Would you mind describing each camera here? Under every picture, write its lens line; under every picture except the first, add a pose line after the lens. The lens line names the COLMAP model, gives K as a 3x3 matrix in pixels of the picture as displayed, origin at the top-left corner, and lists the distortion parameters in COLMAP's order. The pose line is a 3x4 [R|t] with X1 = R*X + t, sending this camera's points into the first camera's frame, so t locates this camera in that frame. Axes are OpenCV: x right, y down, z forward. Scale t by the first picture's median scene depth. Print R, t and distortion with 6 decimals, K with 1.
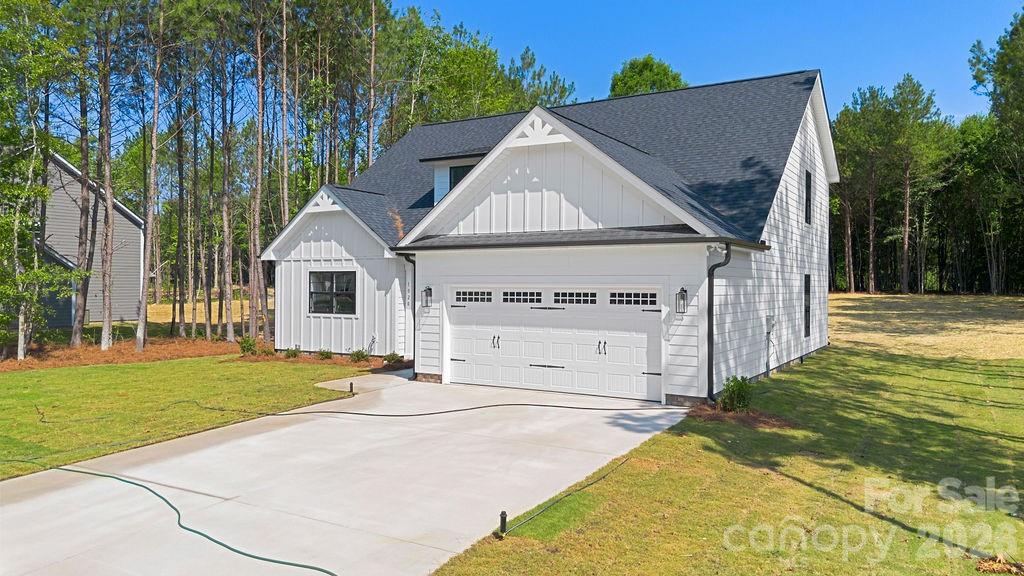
lens RADIAL K [[735.8, 0, 511.0], [0, 735.8, 287.7], [0, 0, 1]] dist [0.011272, -0.001558]
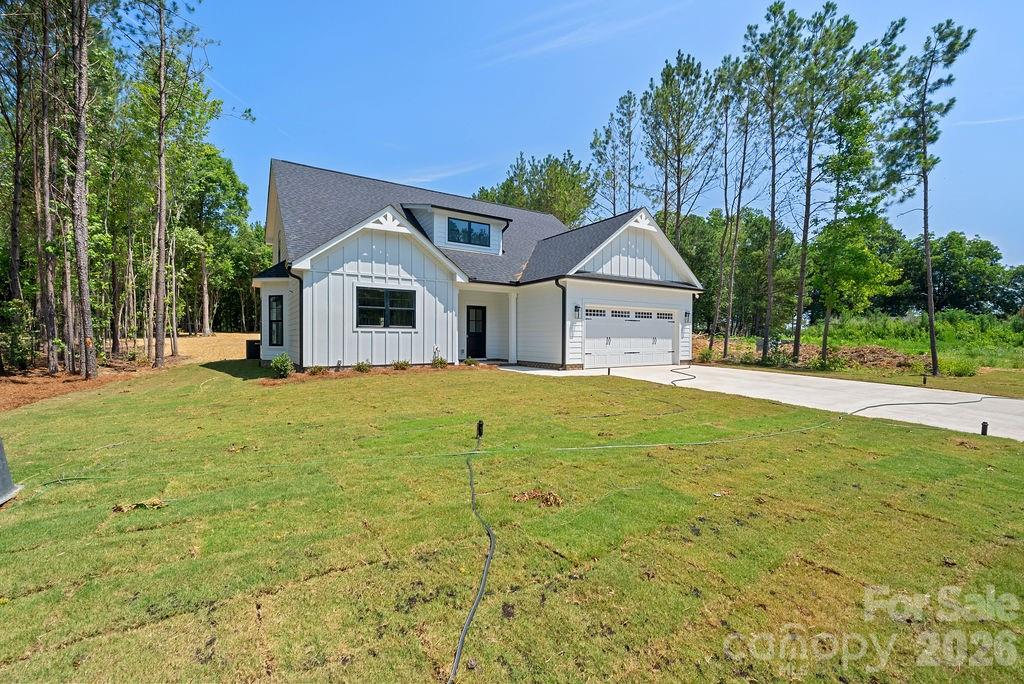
lens RADIAL K [[432.6, 0, 507.8], [0, 432.6, 345.8], [0, 0, 1]] dist [0.001005, 0.000243]
pose [[0.443048, -0.018172, 0.896314, -0.964764], [-0.000113, 0.999793, 0.020326, 0.063542], [-0.896498, -0.009106, 0.442955, 0.747087]]
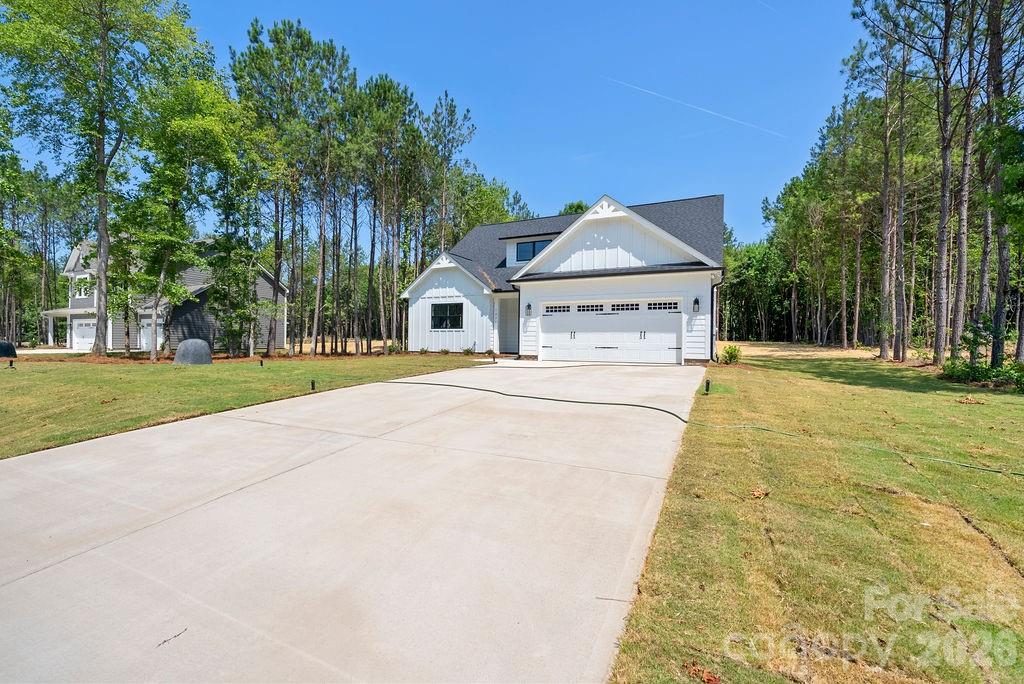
lens RADIAL K [[432.6, 0, 507.0], [0, 432.6, 344.5], [0, 0, 1]] dist [0.001005, 0.000243]
pose [[0.996531, 0.007140, 0.082917, -0.248552], [-0.006941, 0.999972, -0.002685, 0.096526], [-0.082934, 0.002100, 0.996553, 0.009464]]
